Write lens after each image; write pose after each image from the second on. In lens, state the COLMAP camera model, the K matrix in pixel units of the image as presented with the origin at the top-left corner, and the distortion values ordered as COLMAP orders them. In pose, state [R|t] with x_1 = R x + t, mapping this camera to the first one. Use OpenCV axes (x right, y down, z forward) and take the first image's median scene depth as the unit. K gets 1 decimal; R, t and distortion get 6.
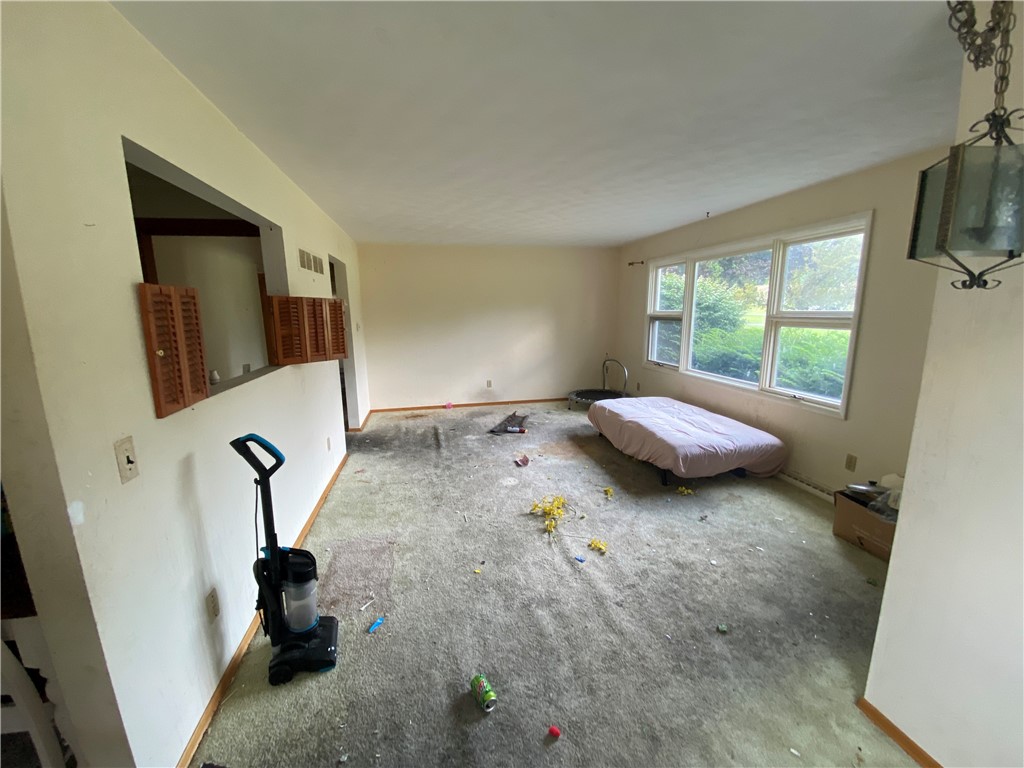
lens RADIAL K [[410.1, 0, 511.2], [0, 410.1, 380.9], [0, 0, 1]] dist [0.000468, -0.011911]
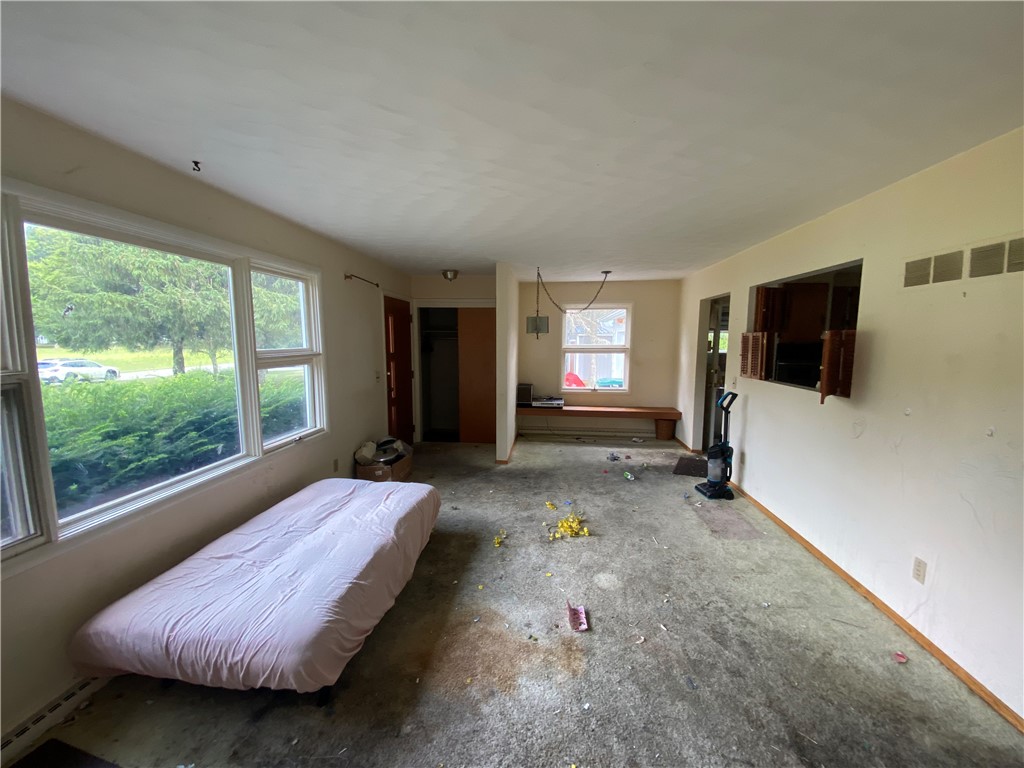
lens RADIAL K [[410.1, 0, 504.9], [0, 410.1, 382.7], [0, 0, 1]] dist [0.000468, -0.011911]
pose [[-0.951525, -0.018270, 0.307027, -0.050503], [0.066234, 0.962642, 0.262551, -0.299569], [-0.300354, 0.270159, -0.914768, 1.666342]]
